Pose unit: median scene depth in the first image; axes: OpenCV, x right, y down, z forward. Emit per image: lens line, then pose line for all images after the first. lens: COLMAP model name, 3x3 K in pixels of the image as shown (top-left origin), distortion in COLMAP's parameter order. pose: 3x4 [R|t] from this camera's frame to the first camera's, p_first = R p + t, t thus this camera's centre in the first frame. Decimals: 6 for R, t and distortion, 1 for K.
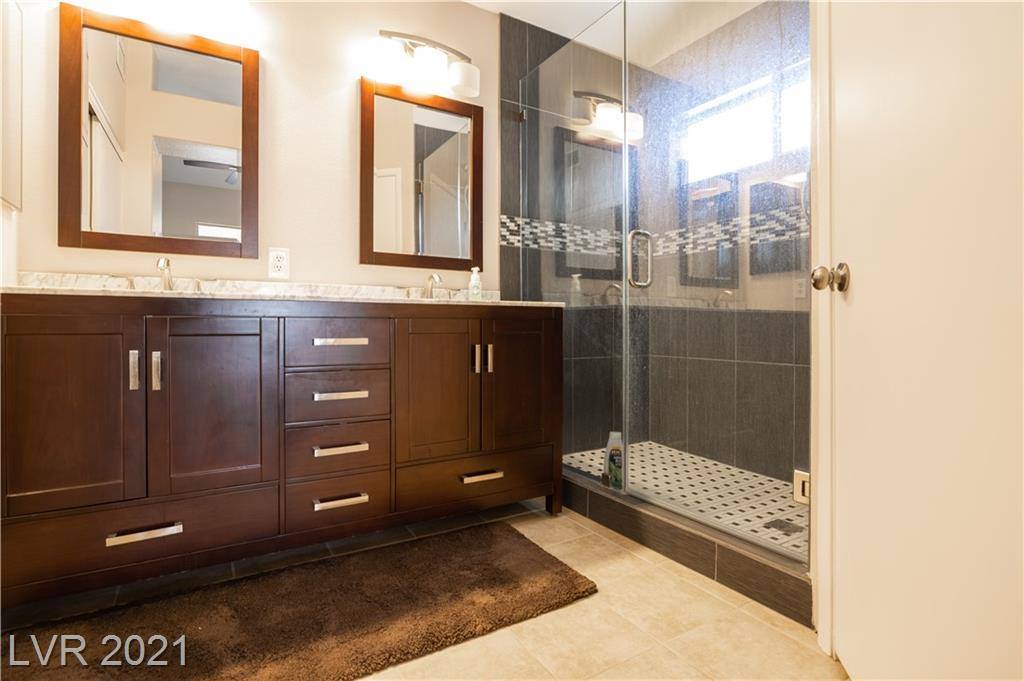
lens RADIAL K [[498.7, 0, 512.4], [0, 498.7, 328.6], [0, 0, 1]] dist [-0.002138, -0.000188]
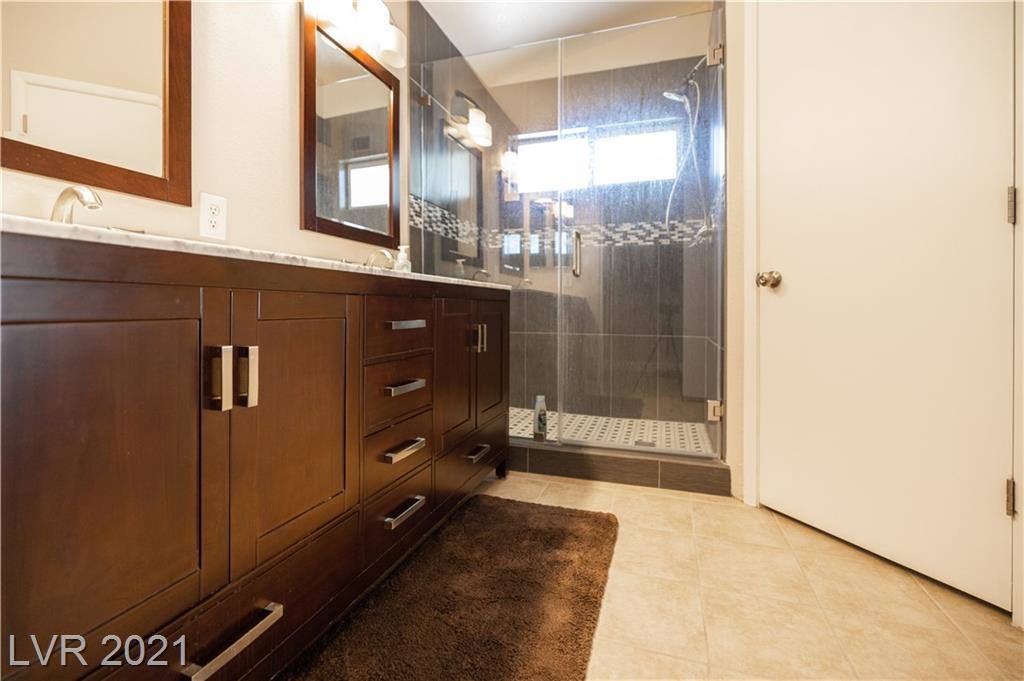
lens RADIAL K [[449.6, 0, 515.3], [0, 449.6, 309.4], [0, 0, 1]] dist [0.001530, 0.000150]
pose [[0.754391, 0.000517, 0.656425, -0.525501], [-0.001434, 0.999999, 0.000860, -0.000716], [-0.656423, -0.001590, 0.754391, 0.217986]]
